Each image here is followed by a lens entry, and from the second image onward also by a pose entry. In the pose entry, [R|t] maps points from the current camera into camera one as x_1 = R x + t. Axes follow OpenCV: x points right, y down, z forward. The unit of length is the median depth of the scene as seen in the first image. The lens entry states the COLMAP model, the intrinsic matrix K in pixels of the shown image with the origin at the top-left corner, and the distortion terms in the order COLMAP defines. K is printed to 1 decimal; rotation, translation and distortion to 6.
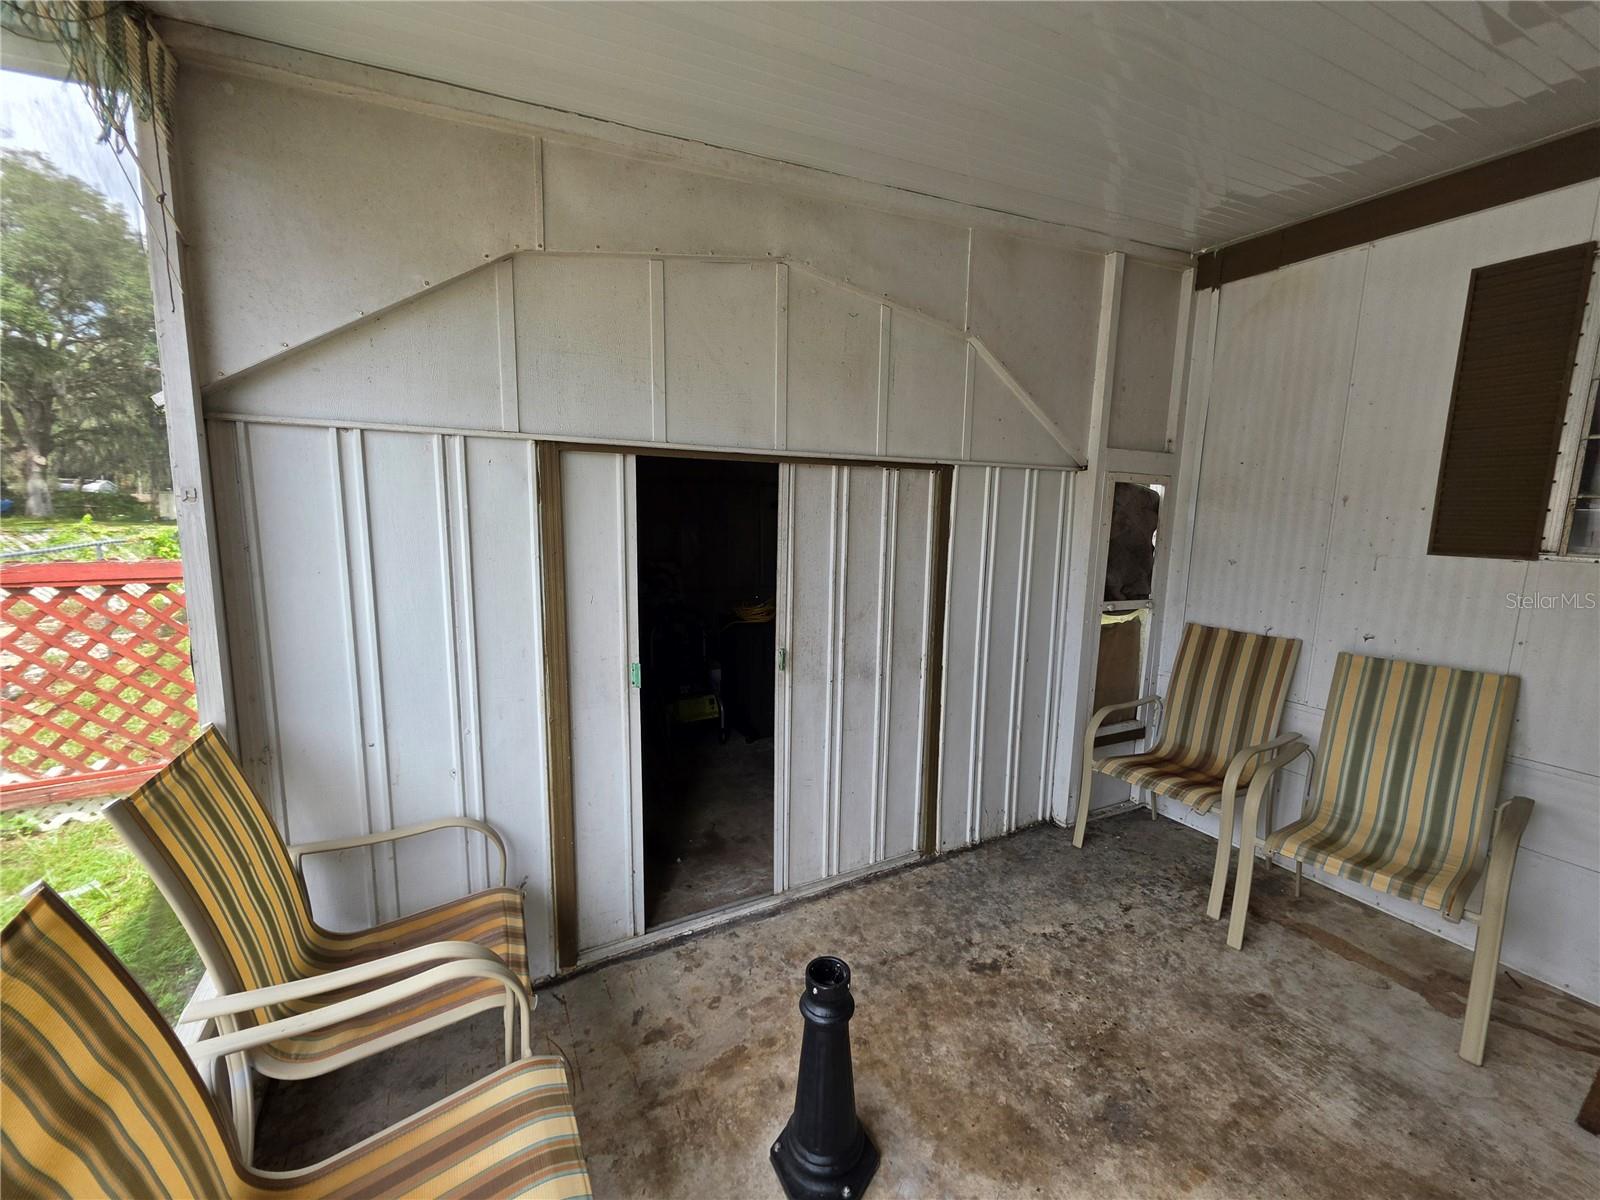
lens RADIAL K [[647.2, 0, 794.5], [0, 647.2, 595.8], [0, 0, 1]] dist [0.002050, 0.000129]
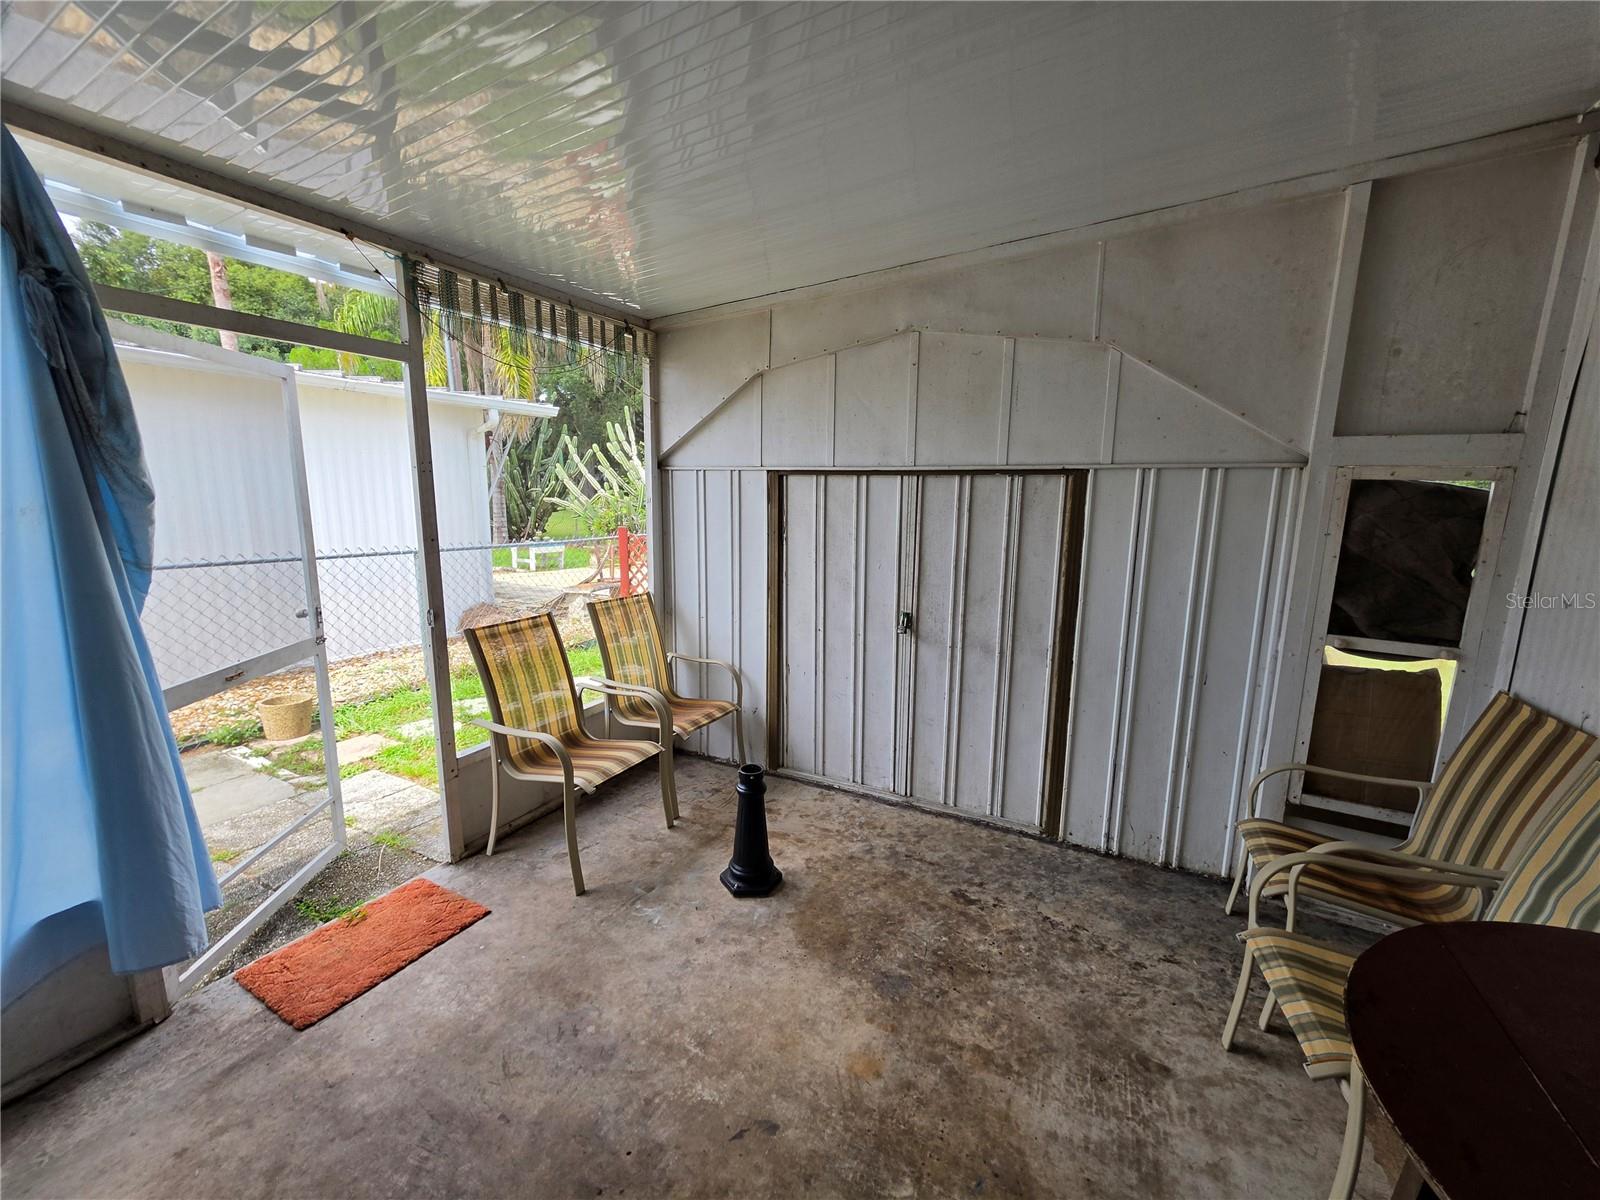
lens RADIAL K [[641.9, 0, 808.4], [0, 641.9, 597.9], [0, 0, 1]] dist [0.001173, 0.000335]
pose [[0.560255, 0.126542, -0.818597, 0.948424], [-0.117565, 0.990405, 0.072638, -0.020687], [0.819935, 0.055543, 0.569756, 0.059096]]
